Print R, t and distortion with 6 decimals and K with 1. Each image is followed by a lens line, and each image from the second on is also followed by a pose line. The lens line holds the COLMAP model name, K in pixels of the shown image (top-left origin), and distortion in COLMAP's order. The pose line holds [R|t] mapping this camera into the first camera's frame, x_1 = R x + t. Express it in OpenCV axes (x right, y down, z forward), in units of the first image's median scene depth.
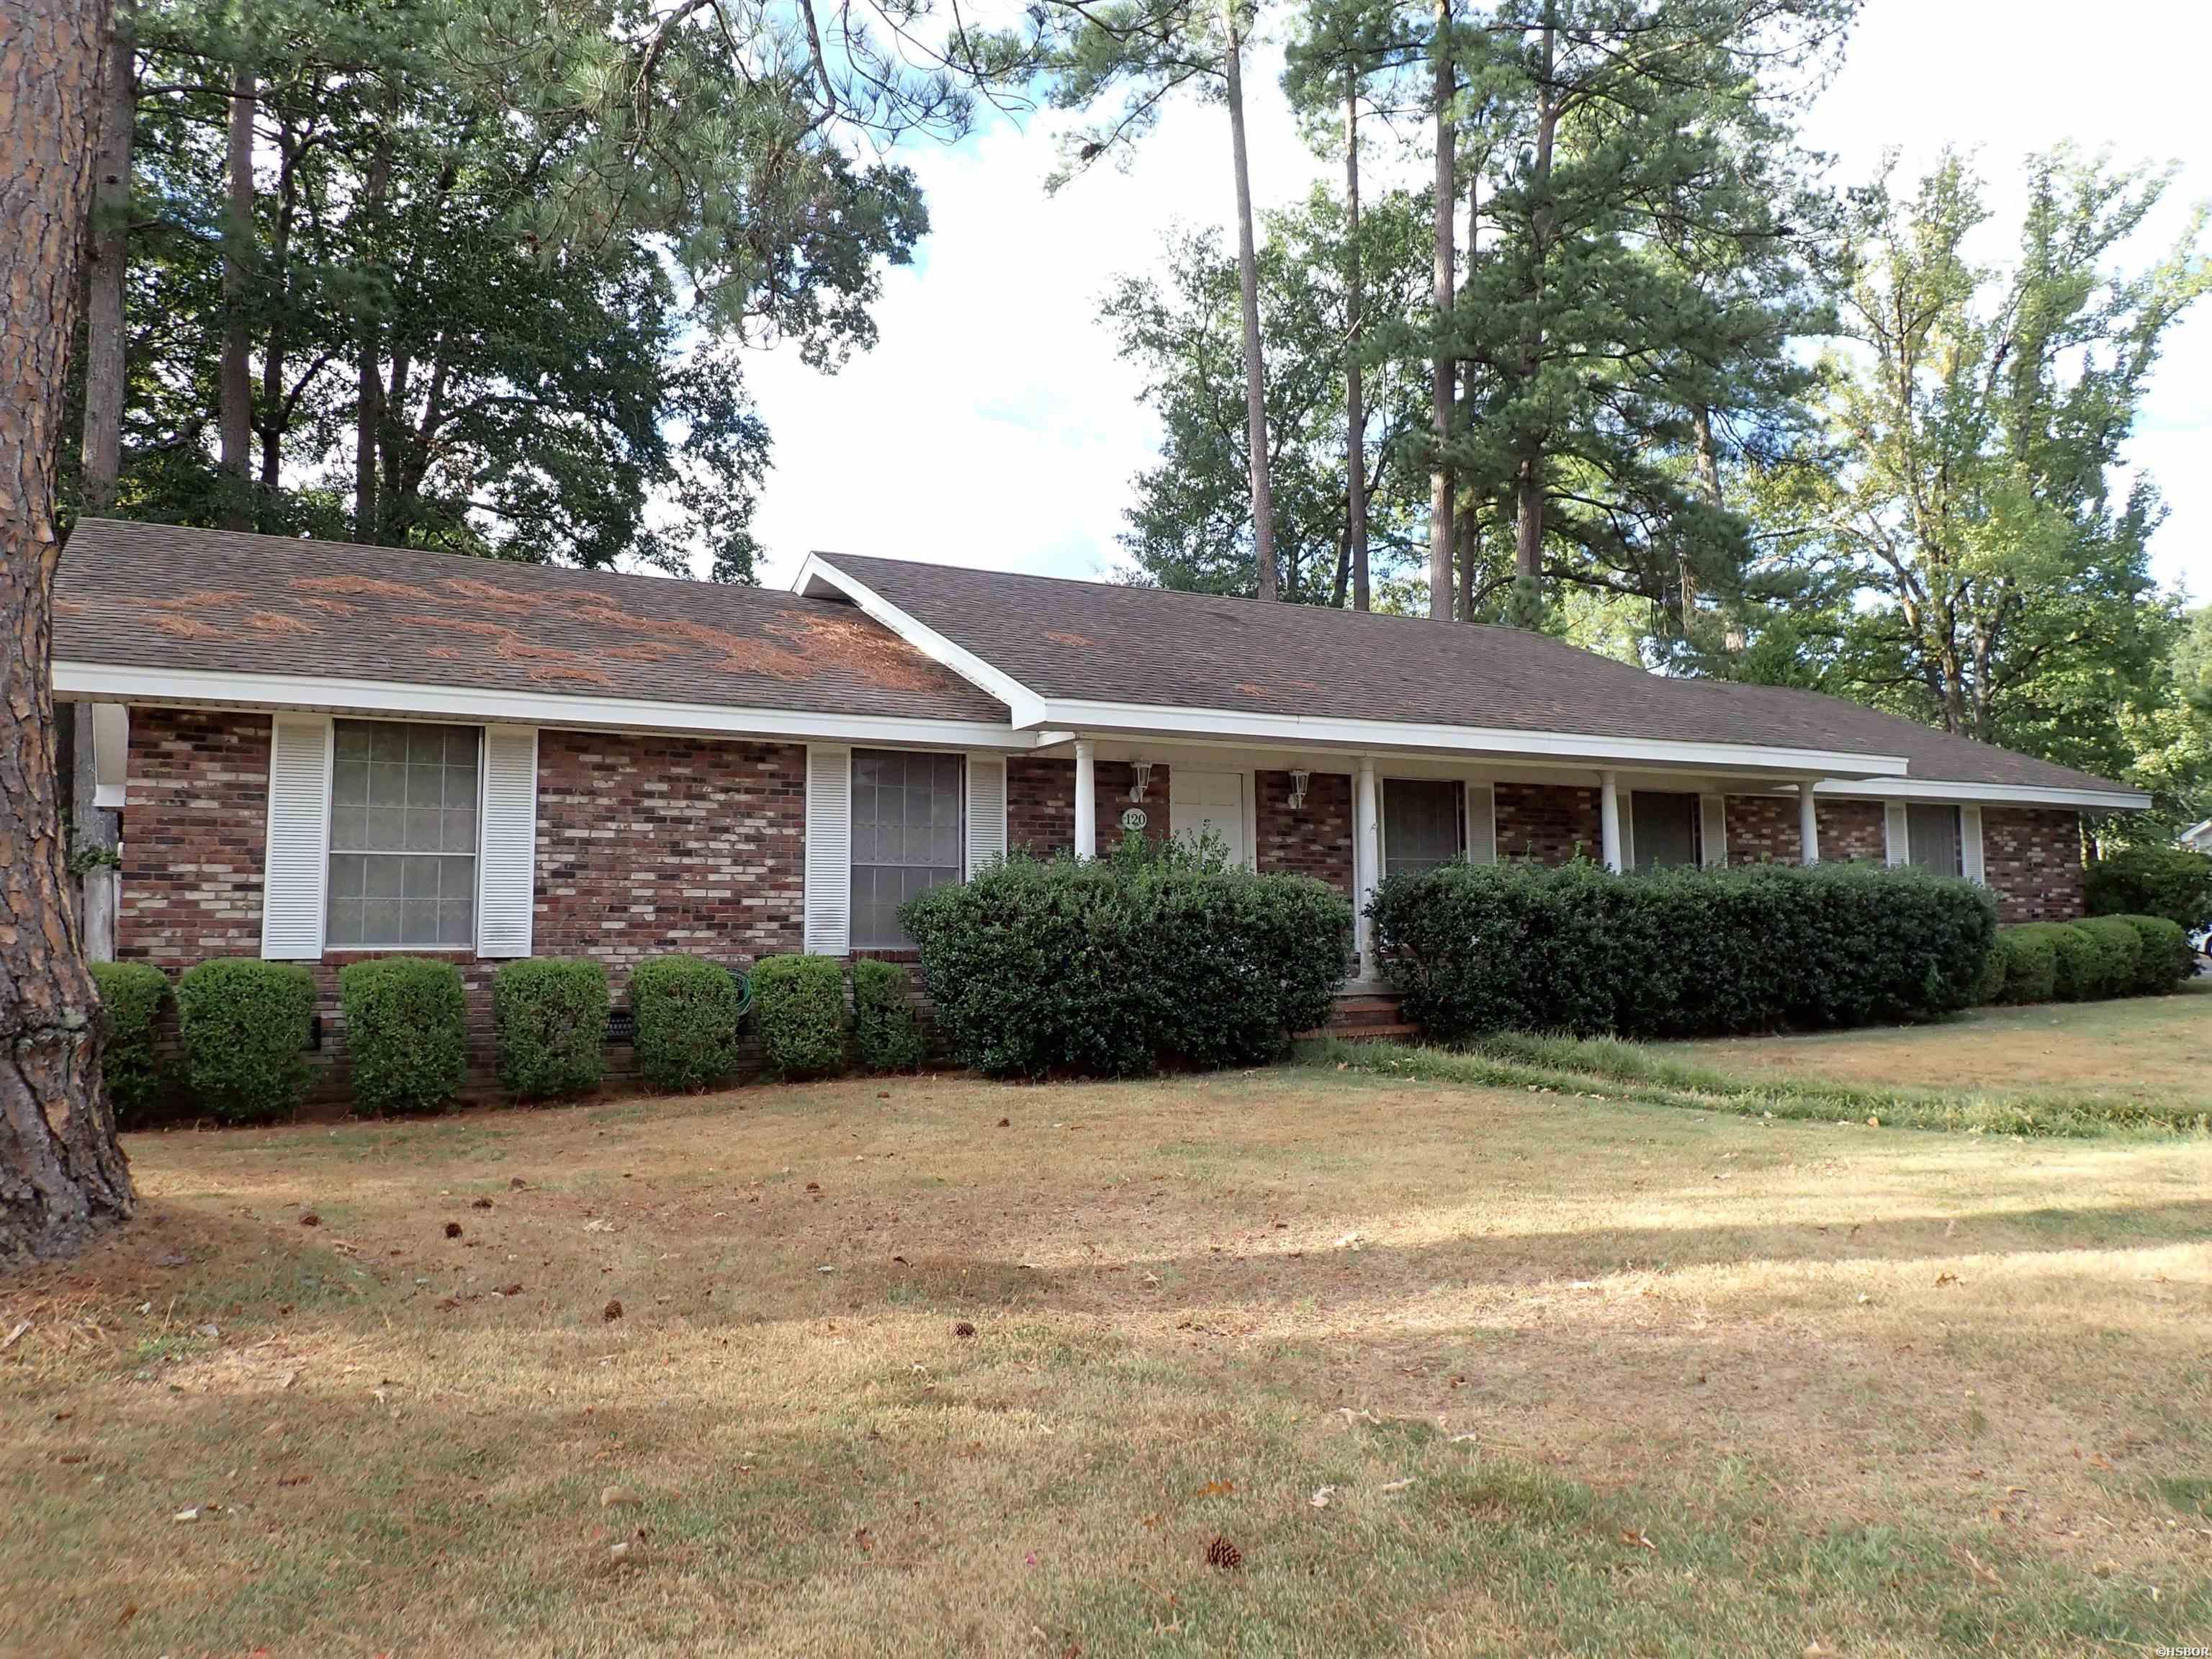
lens RADIAL K [[1691.6, 0, 1094.4], [0, 1691.6, 791.6], [0, 0, 1]] dist [0.012235, 0.001281]
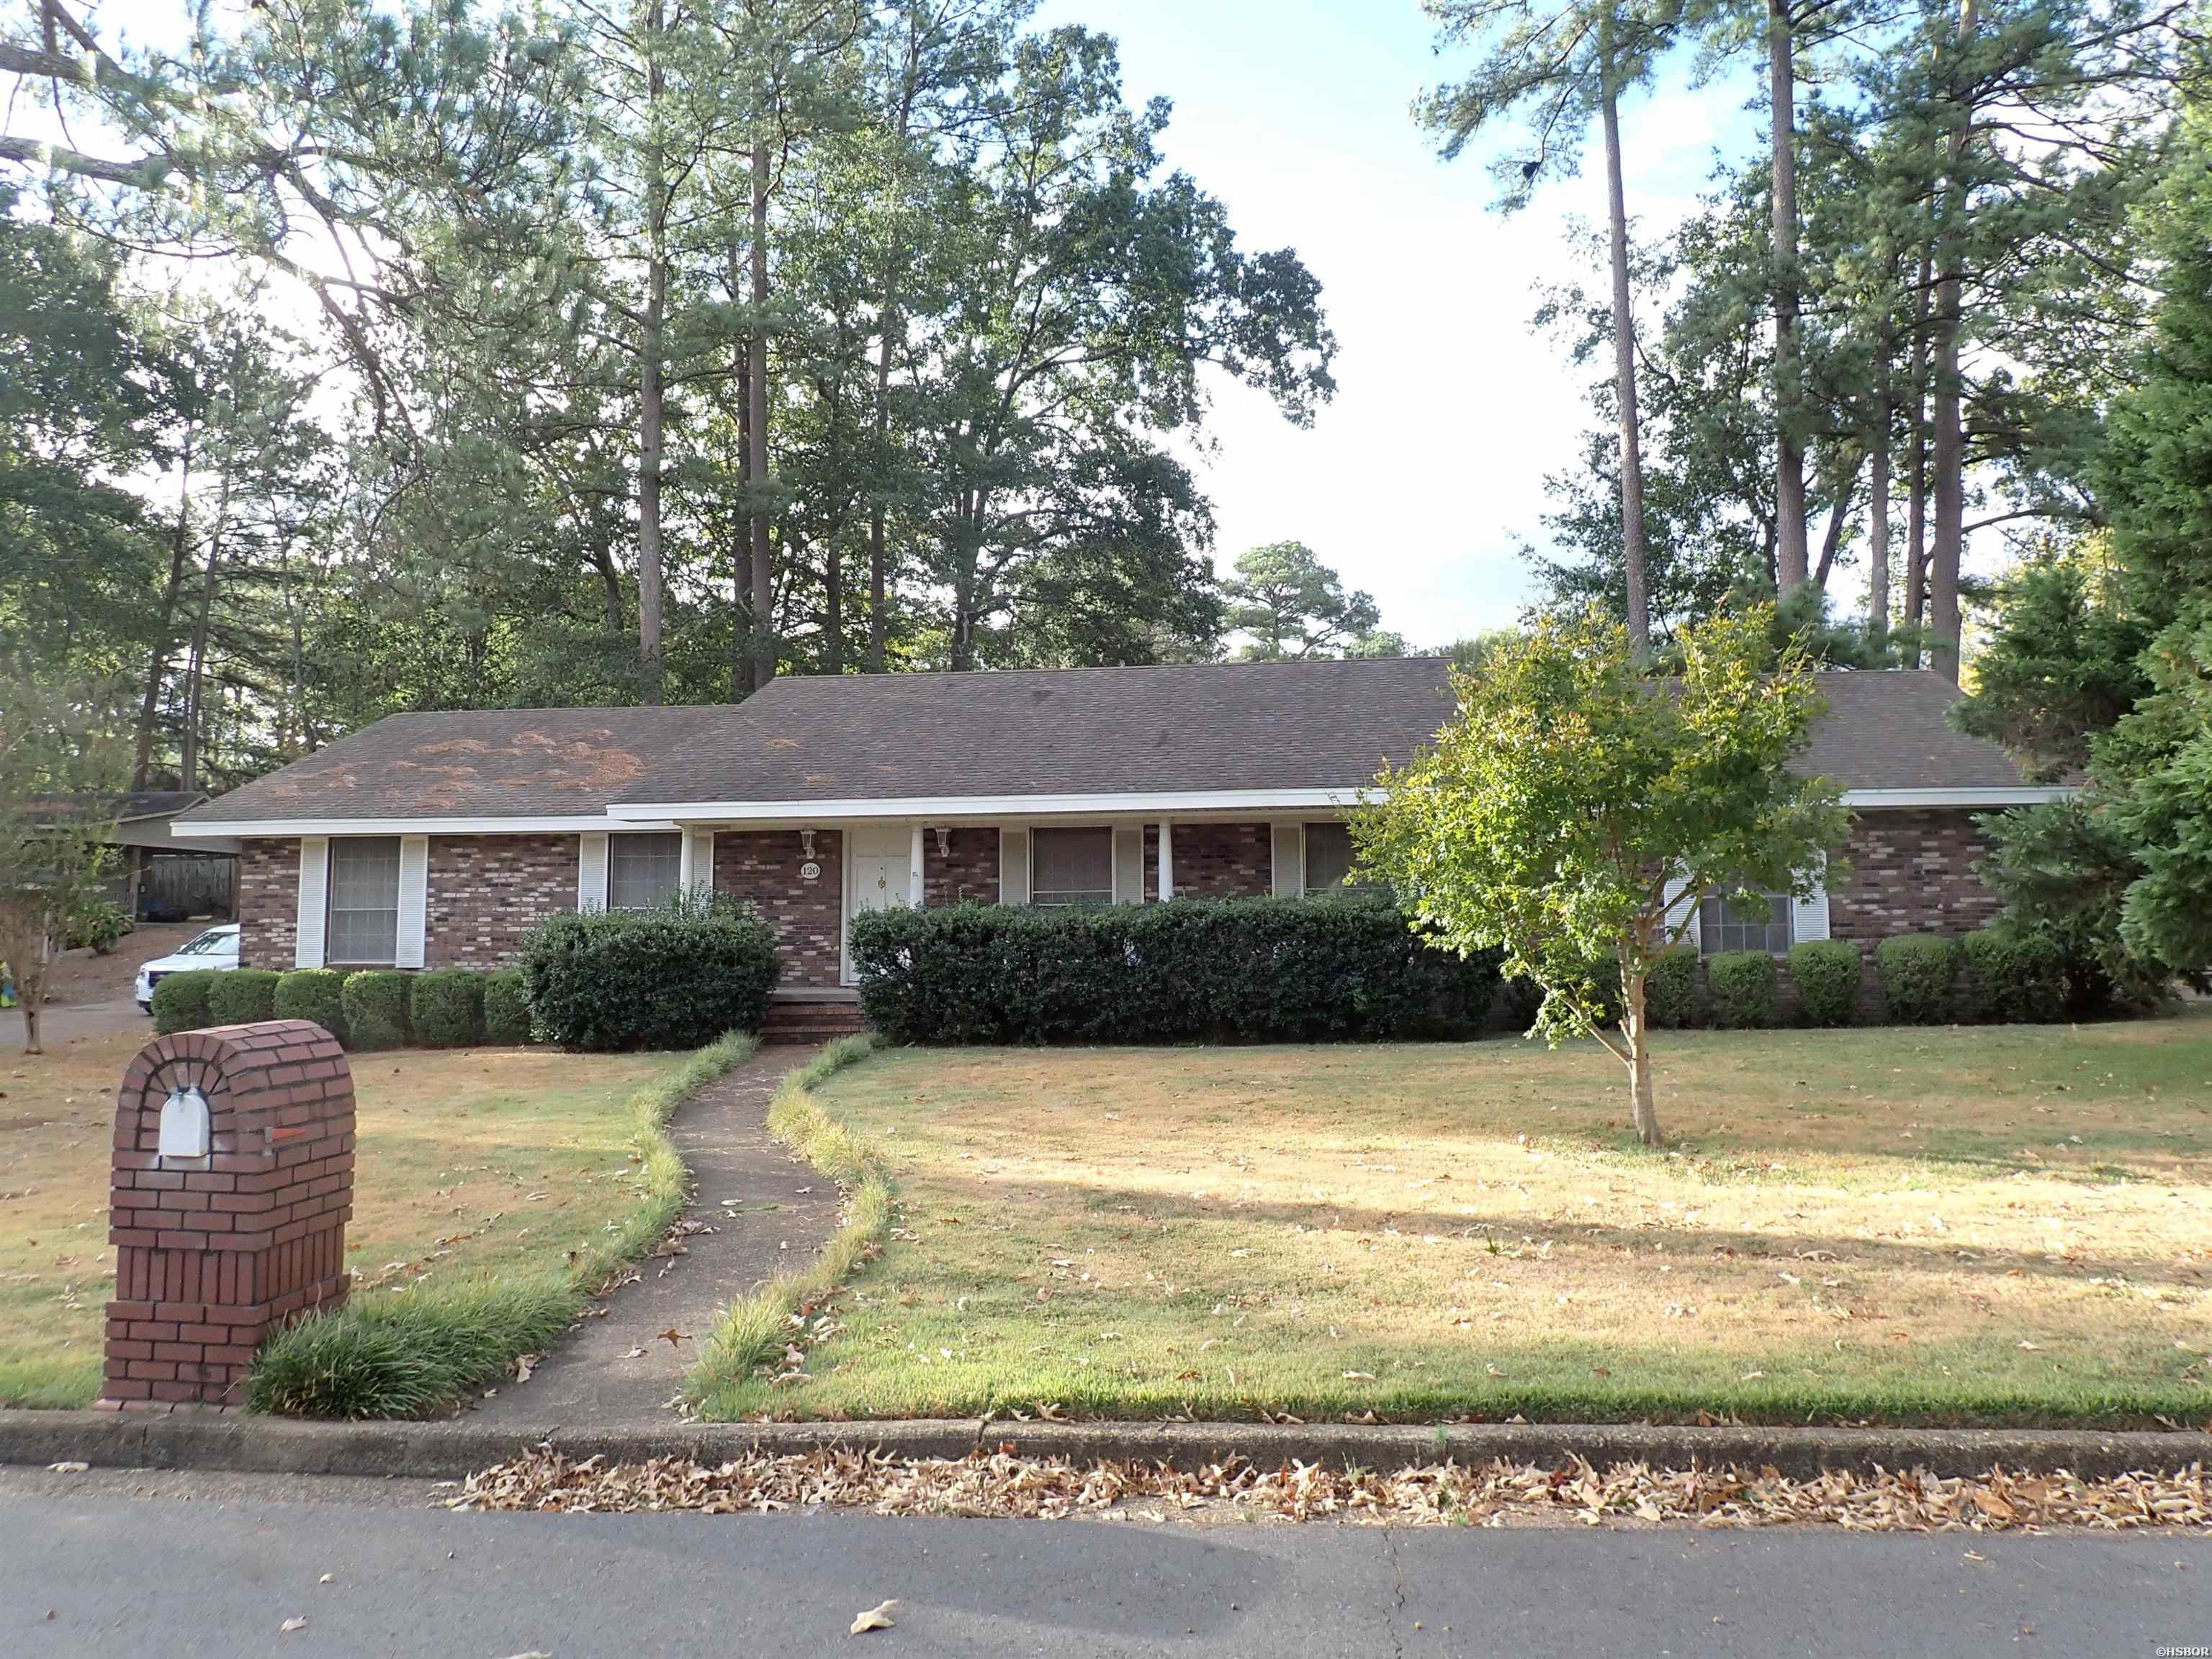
lens RADIAL K [[1678.5, 0, 1109.5], [0, 1678.5, 811.9], [0, 0, 1]] dist [0.005175, -0.005275]
pose [[0.791864, -0.039738, -0.609404, 1.195620], [0.058222, 0.998248, 0.010561, -0.036277], [0.607916, -0.043843, 0.792790, 0.063427]]
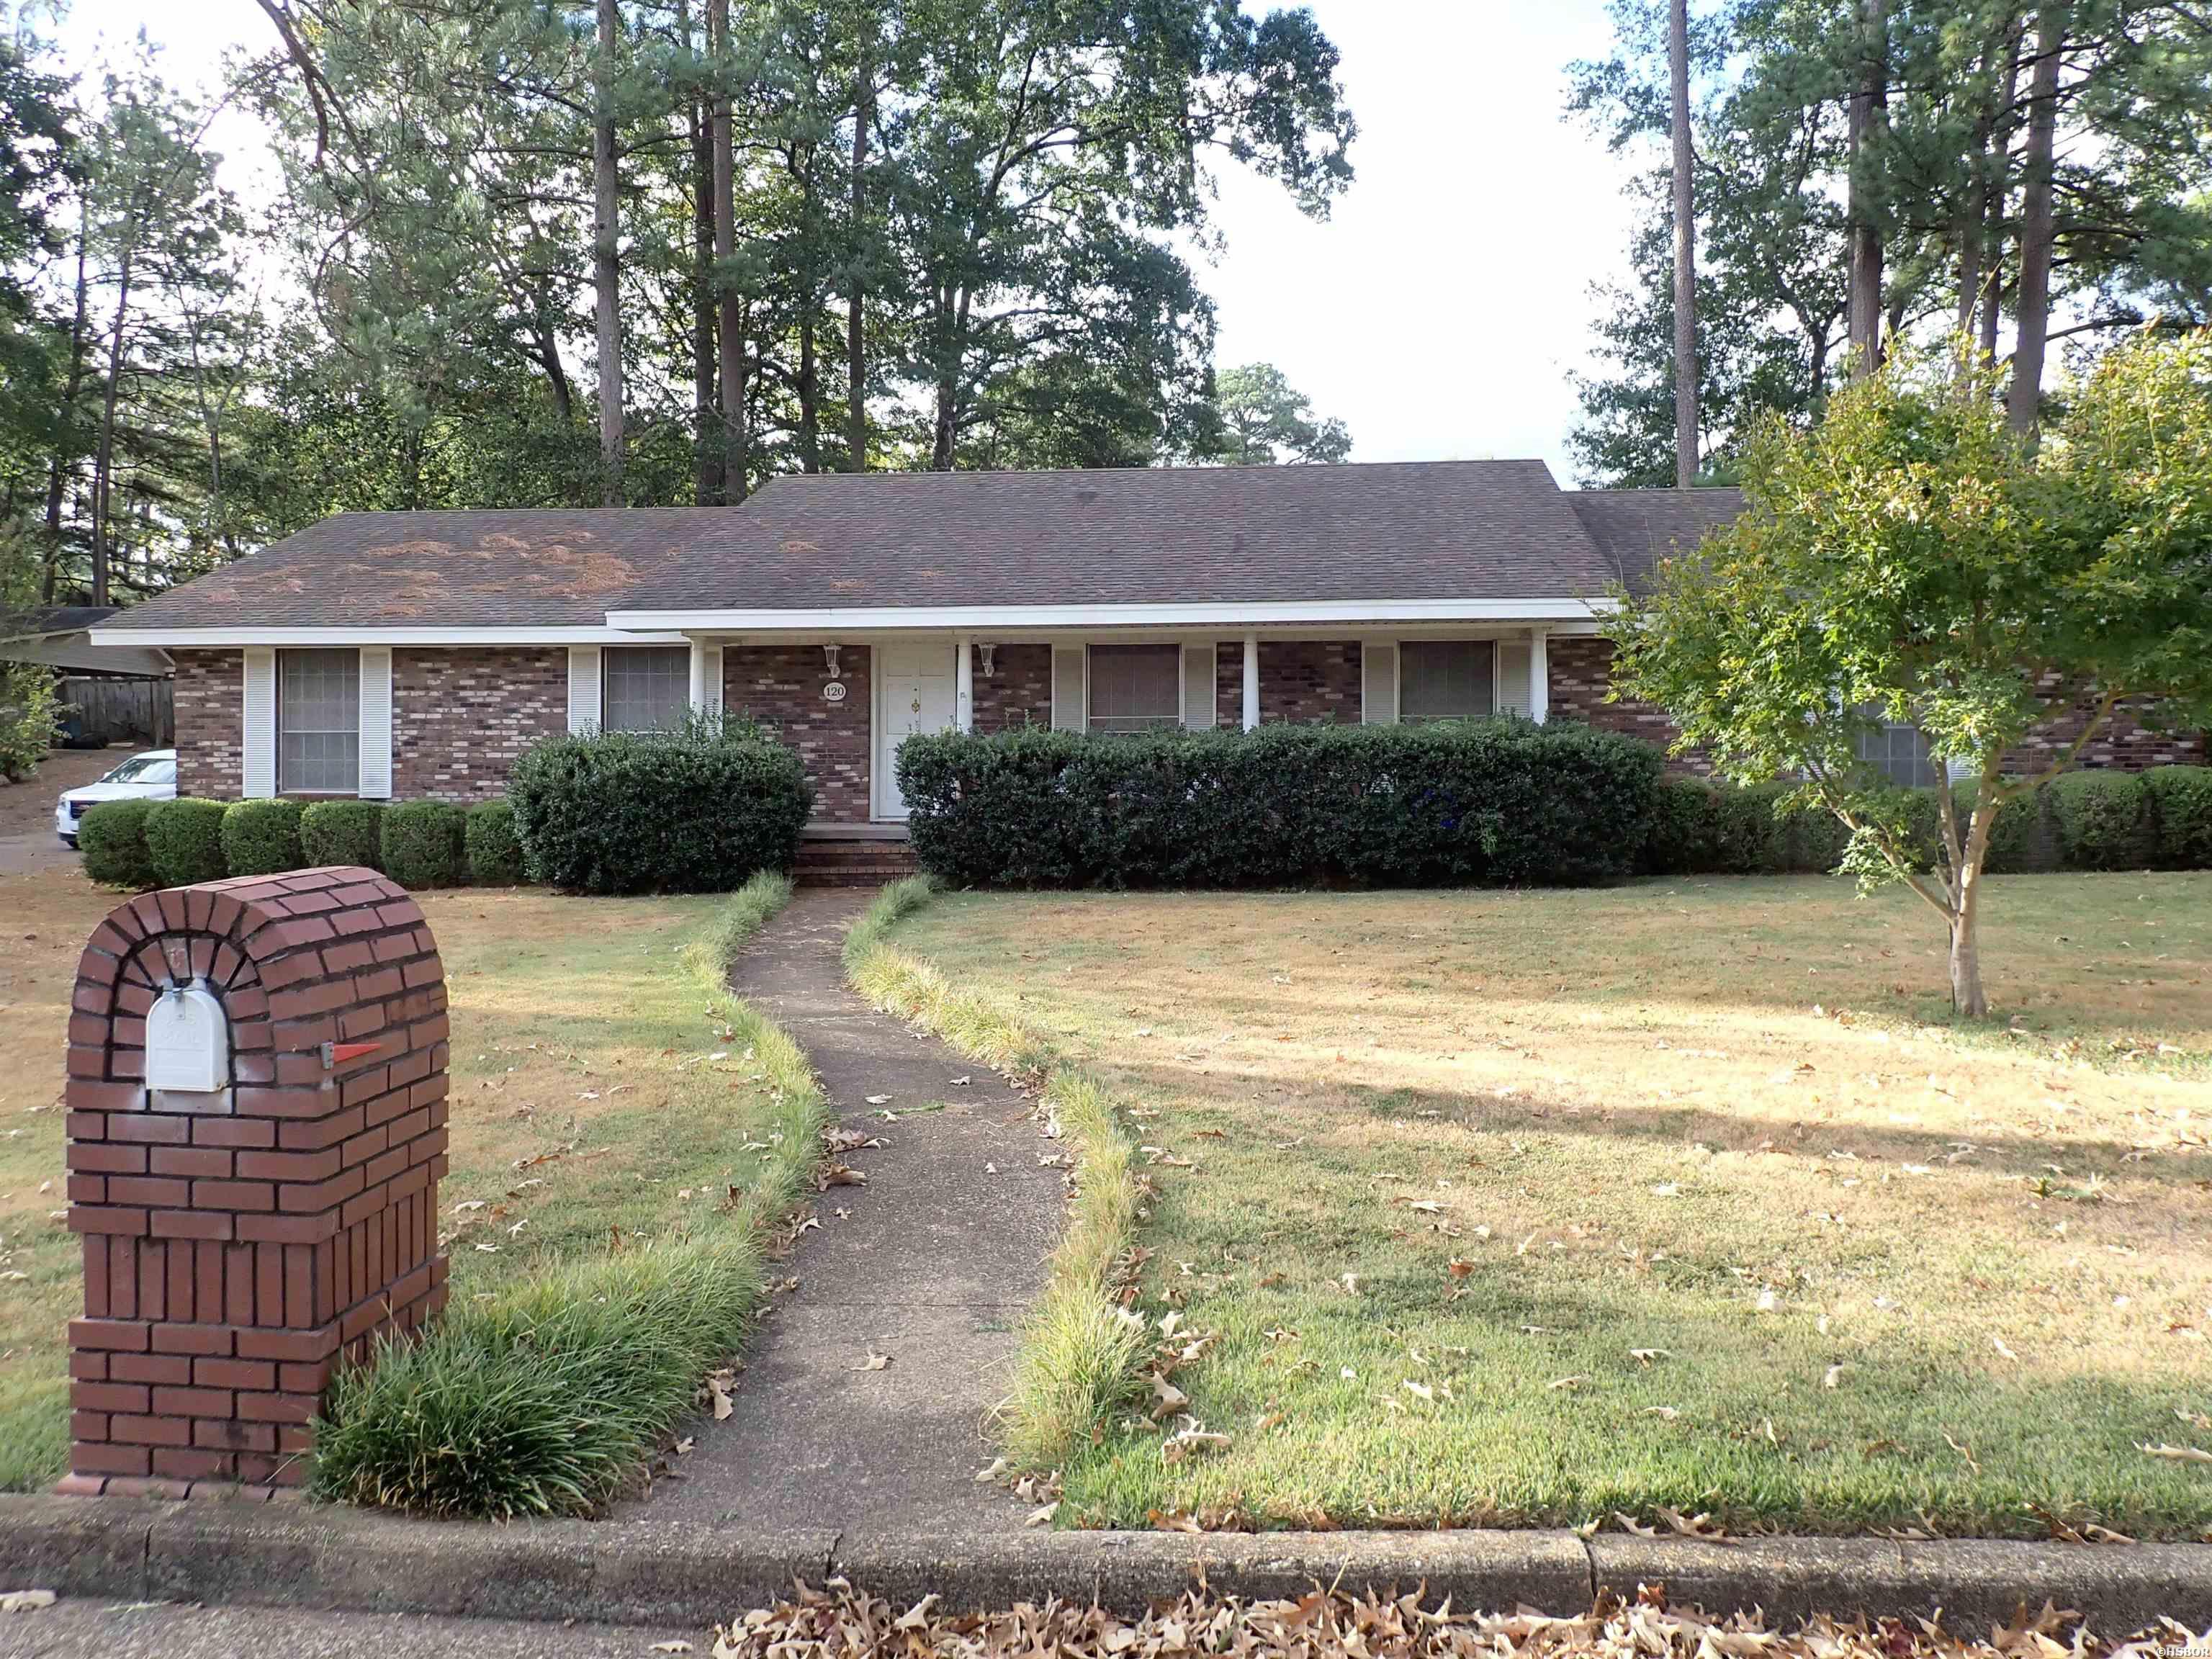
lens RADIAL K [[1678.5, 0, 1109.5], [0, 1678.5, 811.9], [0, 0, 1]] dist [0.005175, -0.005275]
pose [[0.815241, 0.023347, -0.578651, 1.005772], [0.048606, 0.992903, 0.108540, -0.021670], [0.577078, -0.116612, 0.808321, 0.134431]]
